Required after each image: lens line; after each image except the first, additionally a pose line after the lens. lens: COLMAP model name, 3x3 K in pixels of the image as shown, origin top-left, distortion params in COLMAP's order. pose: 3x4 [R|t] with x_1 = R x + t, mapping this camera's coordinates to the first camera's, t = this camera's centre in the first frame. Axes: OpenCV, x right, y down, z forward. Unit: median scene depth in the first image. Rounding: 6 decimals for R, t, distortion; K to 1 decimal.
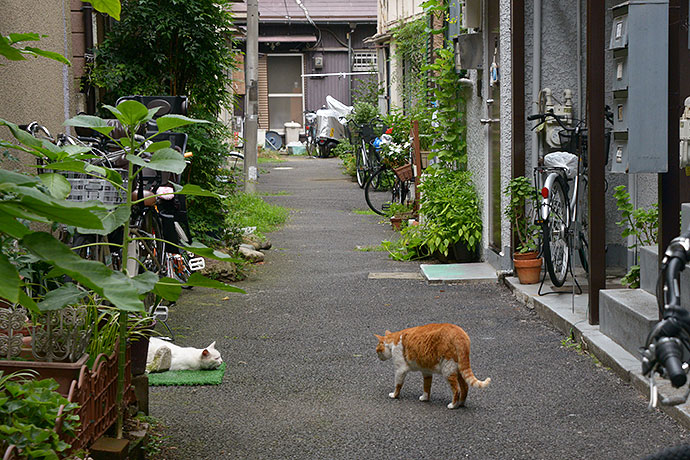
lens RADIAL K [[4059.4, 0, 345.6], [0, 4059.4, 252.9], [0, 0, 1]] dist [2.183356, 14.972640]
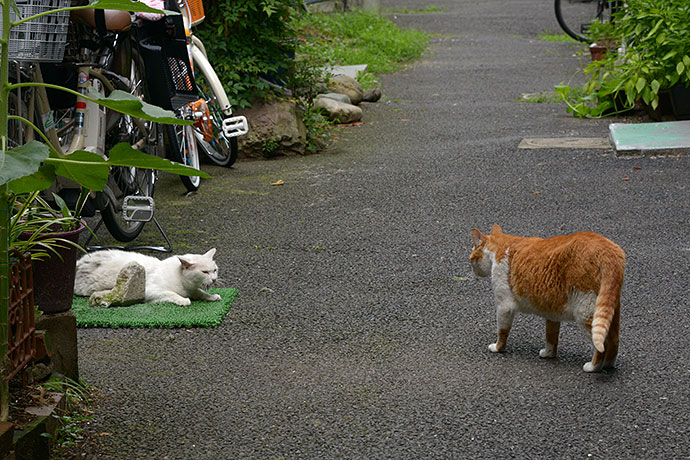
lens RADIAL K [[4059.4, 0, 345.6], [0, 4059.4, 252.9], [0, 0, 1]] dist [2.183356, 14.972640]
pose [[0.957661, 0.003238, -0.287881, 0.156203], [0.007986, 0.999253, 0.037806, -0.001350], [0.287789, -0.038504, 0.956920, 0.412622]]
